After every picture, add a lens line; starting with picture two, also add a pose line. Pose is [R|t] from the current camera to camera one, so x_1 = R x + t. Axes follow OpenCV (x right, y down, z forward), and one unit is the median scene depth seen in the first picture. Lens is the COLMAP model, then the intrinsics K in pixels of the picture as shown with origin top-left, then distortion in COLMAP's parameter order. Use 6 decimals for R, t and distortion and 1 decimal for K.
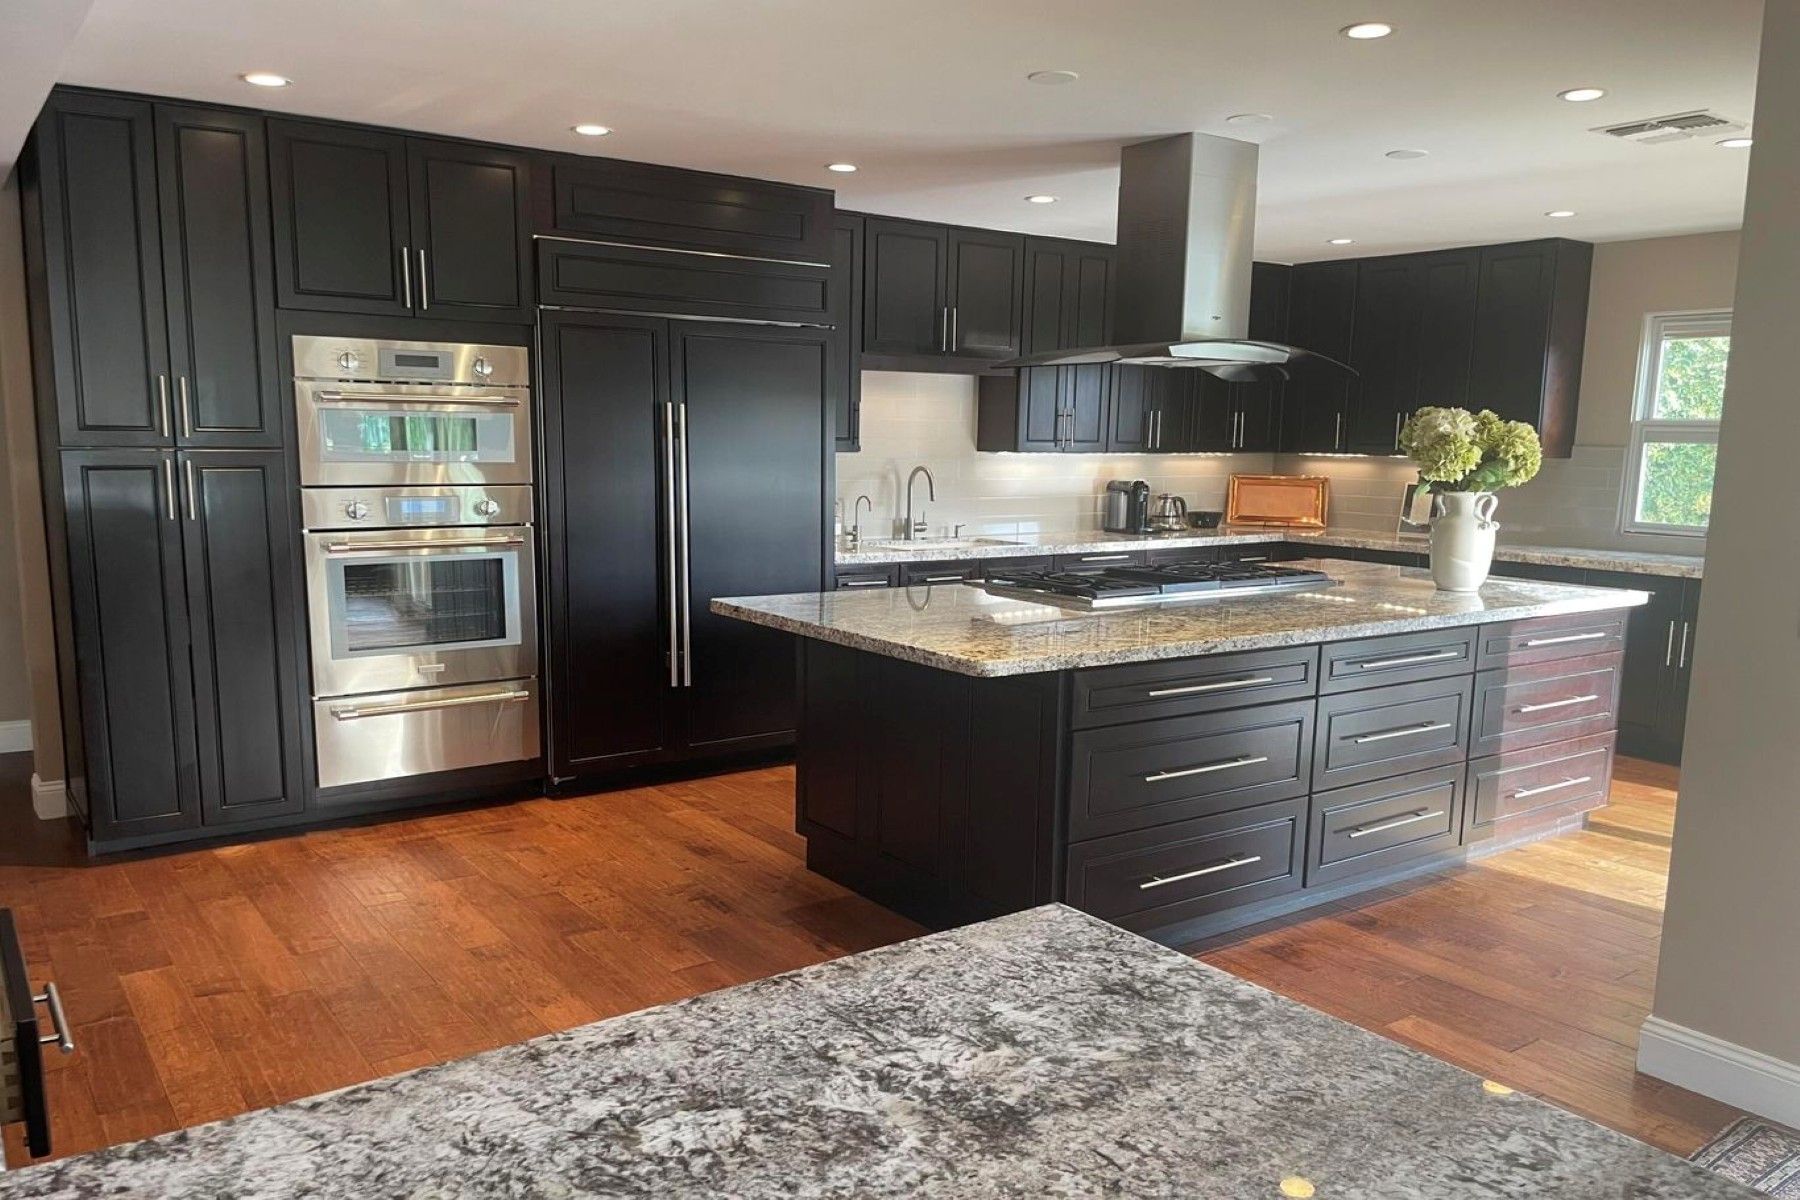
lens RADIAL K [[1362.9, 0, 912.5], [0, 1362.9, 635.7], [0, 0, 1]] dist [0.066206, -0.095279]
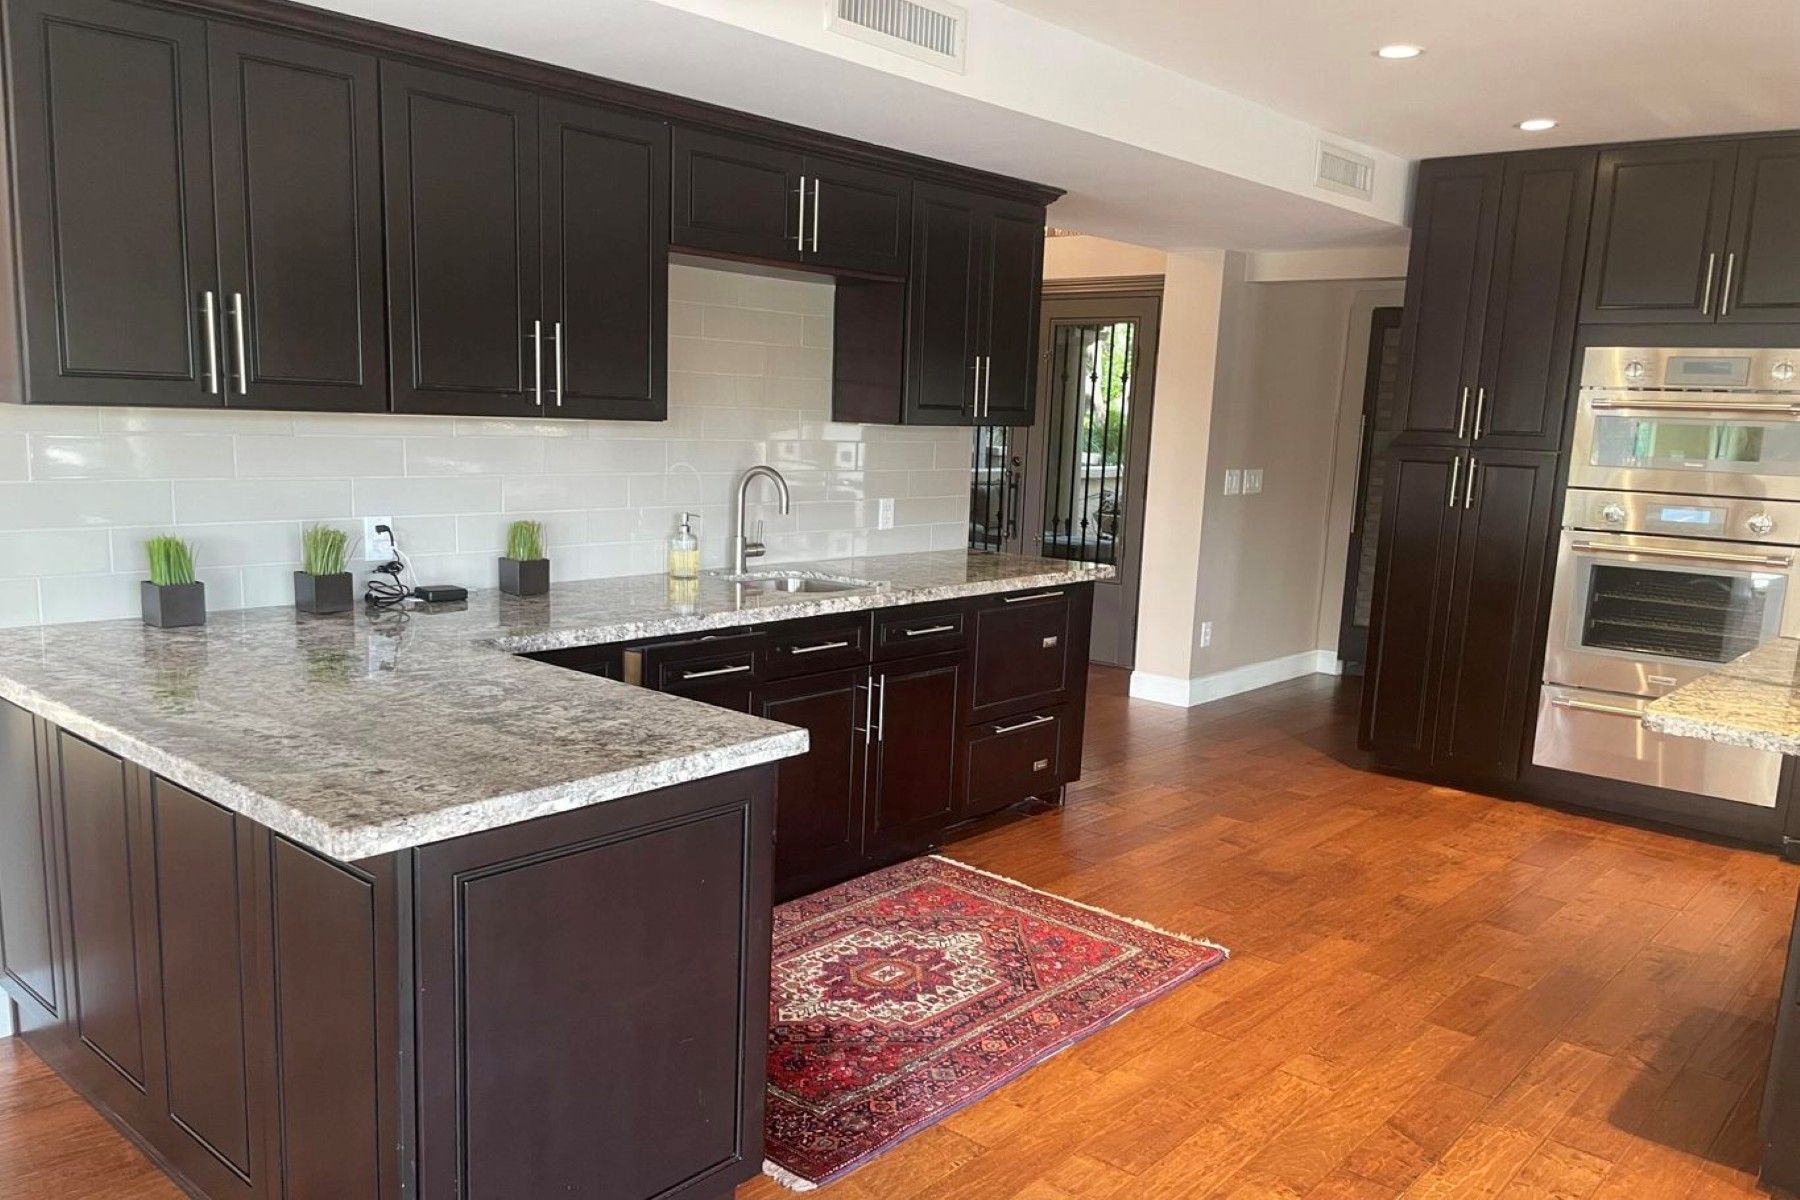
lens RADIAL K [[1362.9, 0, 912.5], [0, 1362.9, 635.7], [0, 0, 1]] dist [0.066206, -0.095279]
pose [[0.243649, 0.163624, -0.955961, 1.620463], [-0.183346, 0.975664, 0.120266, -0.098597], [0.952376, 0.145969, 0.267719, 0.786061]]
